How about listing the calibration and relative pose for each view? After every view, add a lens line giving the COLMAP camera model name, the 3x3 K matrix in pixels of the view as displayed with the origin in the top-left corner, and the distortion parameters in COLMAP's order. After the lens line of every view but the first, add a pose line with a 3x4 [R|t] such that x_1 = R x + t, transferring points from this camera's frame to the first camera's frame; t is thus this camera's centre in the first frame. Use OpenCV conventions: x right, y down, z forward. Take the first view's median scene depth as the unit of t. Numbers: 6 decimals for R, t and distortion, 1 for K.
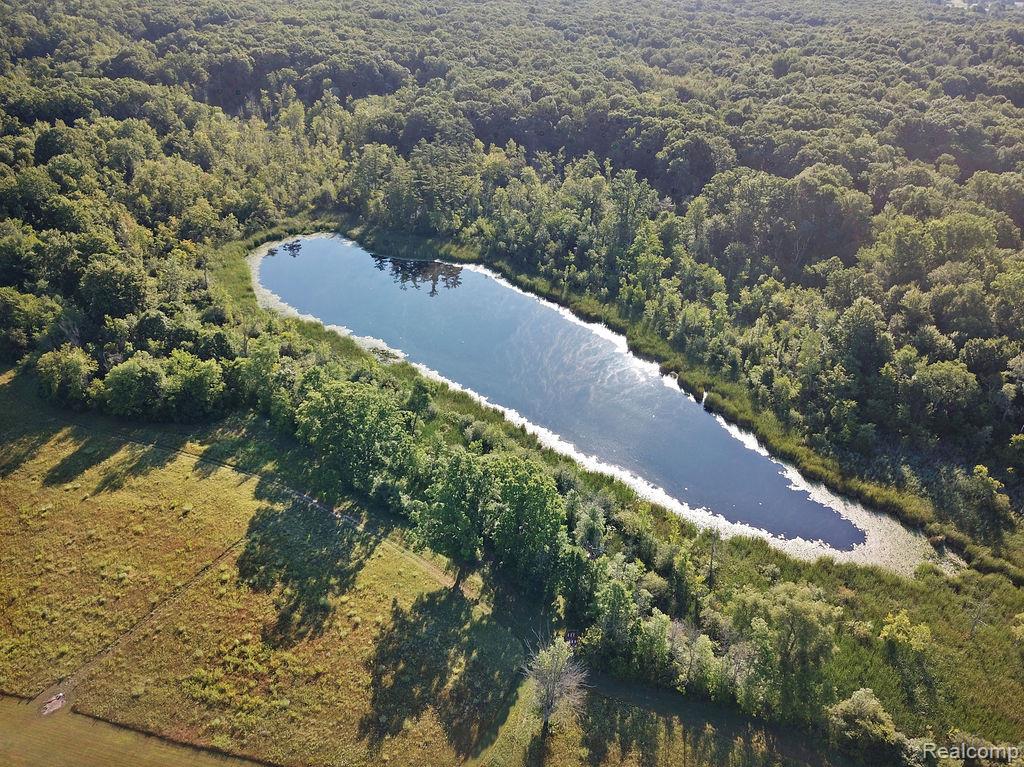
lens RADIAL K [[781.7, 0, 512.0], [0, 781.7, 383.5], [0, 0, 1]] dist [0.000811, 0.009838]
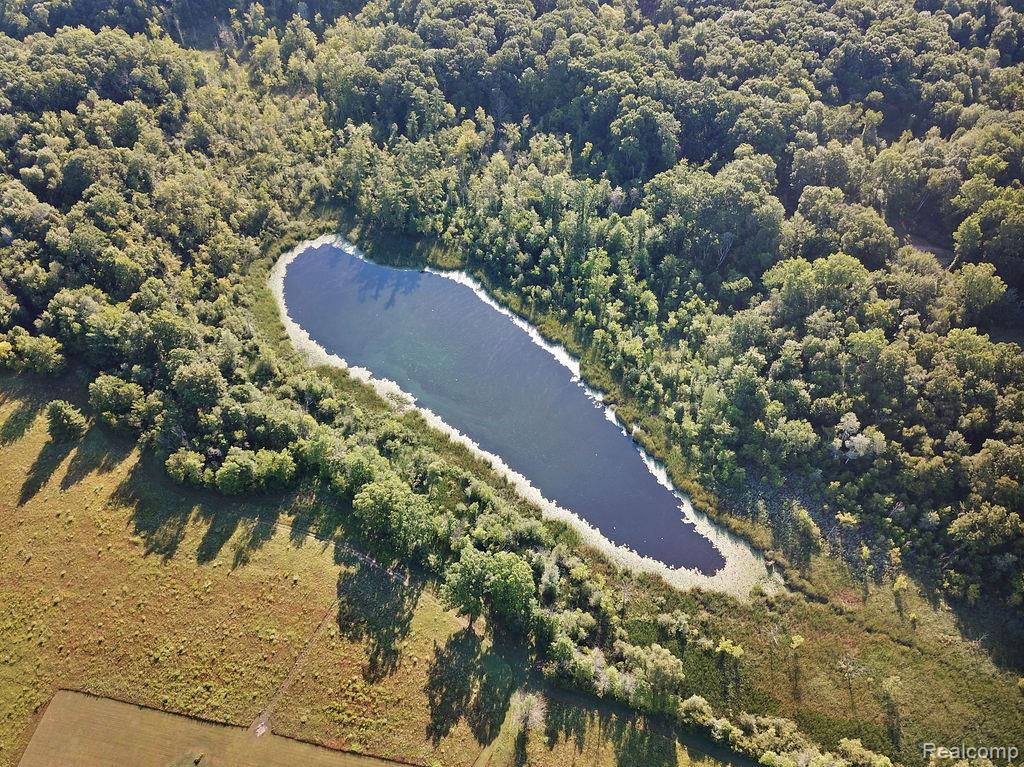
lens RADIAL K [[771.5, 0, 508.3], [0, 771.5, 385.2], [0, 0, 1]] dist [0.003552, 0.001707]
pose [[0.998312, -0.058046, 0.002134, 0.030906], [0.054464, 0.948219, 0.312914, -0.628474], [-0.020187, -0.312270, 0.949779, -0.344516]]
